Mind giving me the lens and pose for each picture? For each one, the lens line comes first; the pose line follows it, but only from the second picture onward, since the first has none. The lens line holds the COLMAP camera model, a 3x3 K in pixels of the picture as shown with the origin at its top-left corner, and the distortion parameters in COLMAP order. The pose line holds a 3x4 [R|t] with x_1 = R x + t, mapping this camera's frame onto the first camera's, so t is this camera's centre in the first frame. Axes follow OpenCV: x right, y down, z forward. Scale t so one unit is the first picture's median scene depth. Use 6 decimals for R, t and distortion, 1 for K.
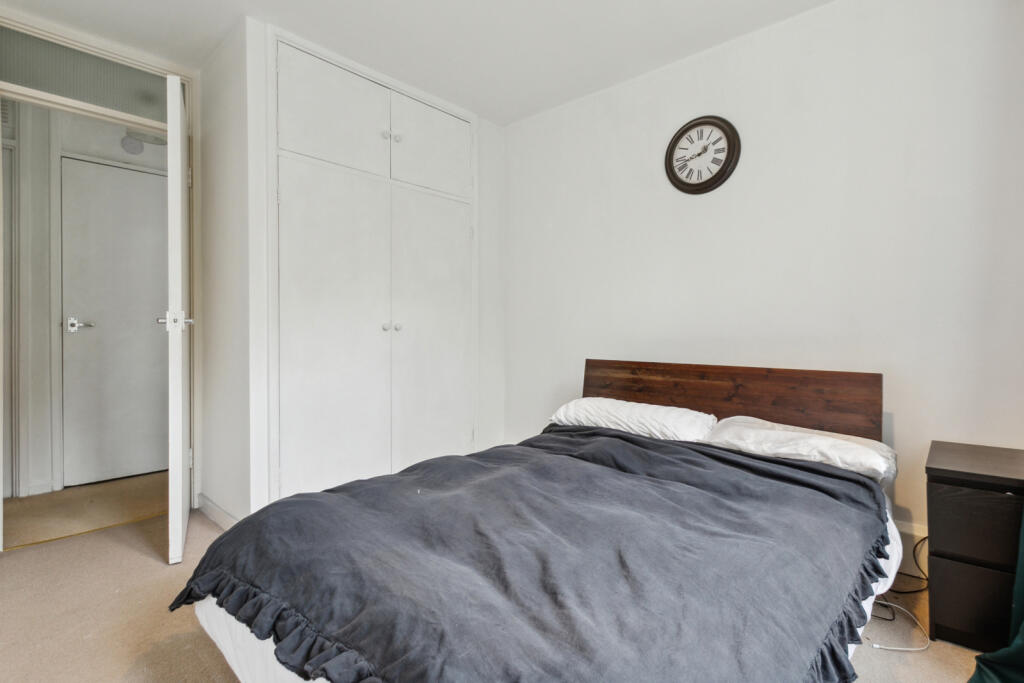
lens RADIAL K [[495.0, 0, 513.4], [0, 495.0, 329.3], [0, 0, 1]] dist [0.000409, -0.000023]
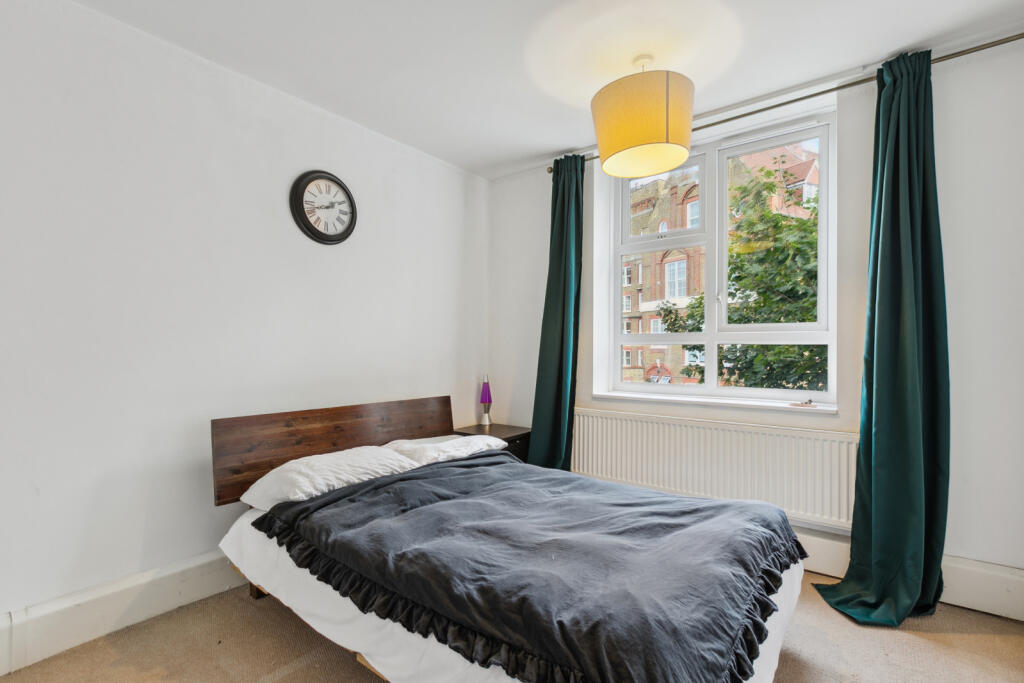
lens RADIAL K [[466.5, 0, 519.8], [0, 466.5, 354.6], [0, 0, 1]] dist [0.001002, -0.000139]
pose [[-0.081366, -0.006344, 0.996664, -0.653689], [0.000527, 0.999979, 0.006408, -0.046321], [-0.996684, 0.001046, -0.081361, 0.676667]]
